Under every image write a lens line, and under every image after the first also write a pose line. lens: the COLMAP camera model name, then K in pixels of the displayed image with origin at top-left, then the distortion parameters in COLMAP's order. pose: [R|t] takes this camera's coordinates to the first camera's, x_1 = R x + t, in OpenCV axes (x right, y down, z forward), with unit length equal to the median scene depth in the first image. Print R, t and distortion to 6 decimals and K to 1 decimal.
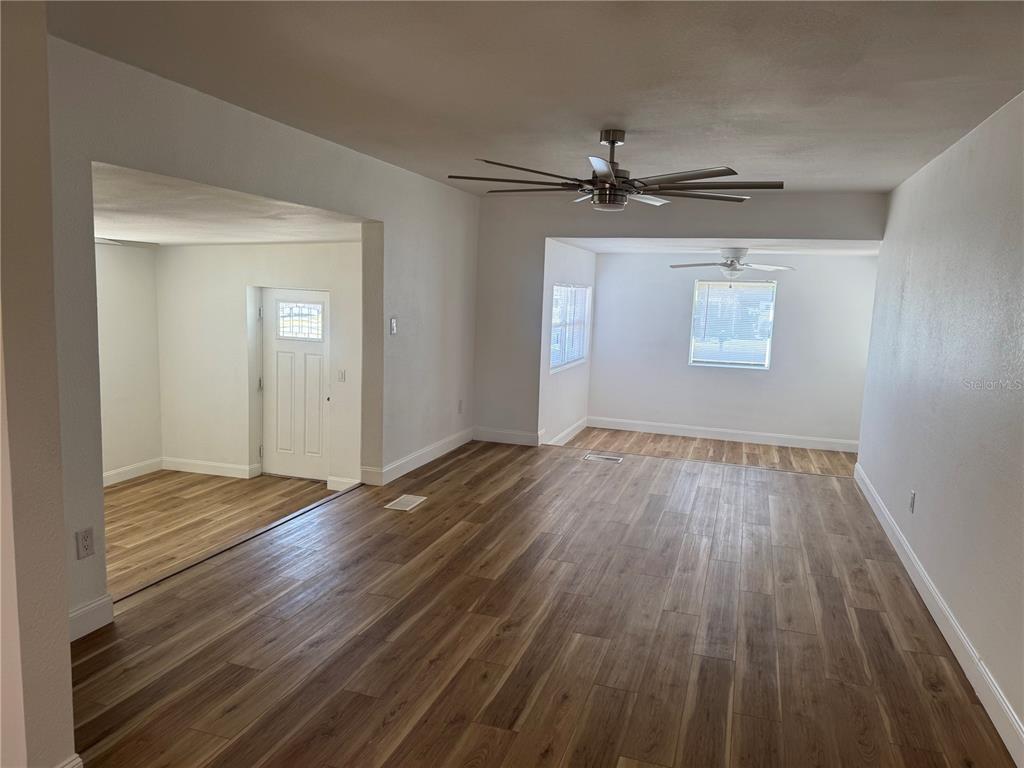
lens RADIAL K [[712.5, 0, 510.3], [0, 712.5, 382.2], [0, 0, 1]] dist [0.075343, -0.103000]
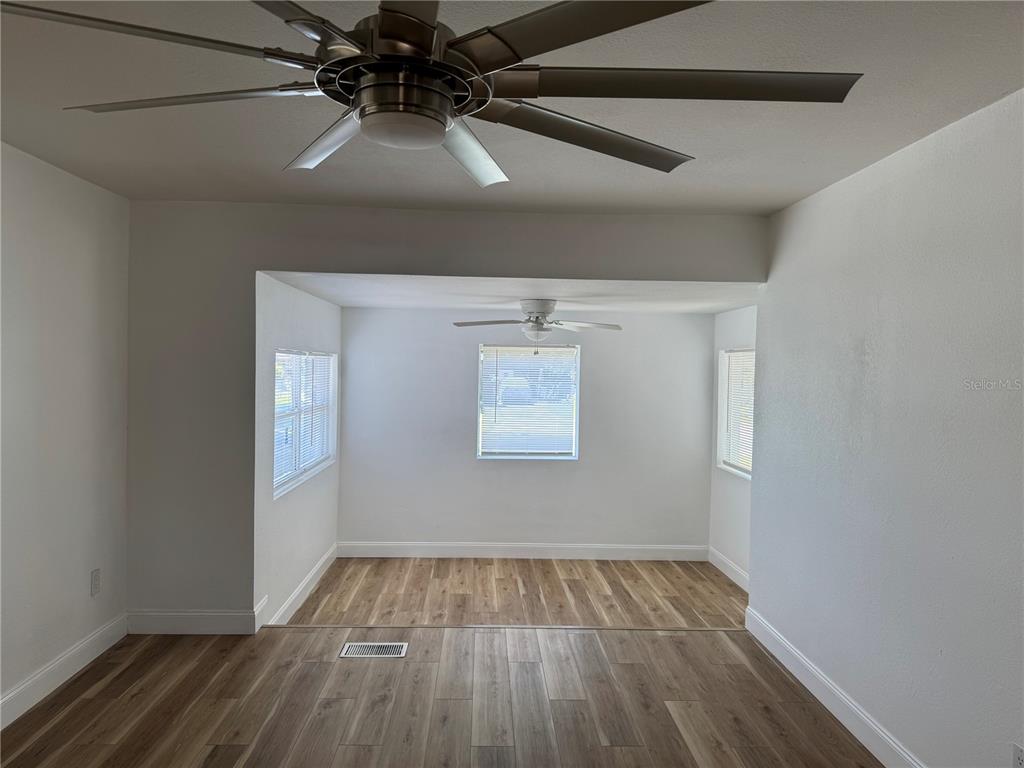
lens RADIAL K [[712.5, 0, 508.8], [0, 712.5, 386.1], [0, 0, 1]] dist [0.075343, -0.103000]
pose [[0.936266, -0.028898, 0.350101, 0.033125], [0.060965, 0.994855, -0.080918, -0.047830], [-0.345961, 0.097105, 0.933210, 0.381111]]
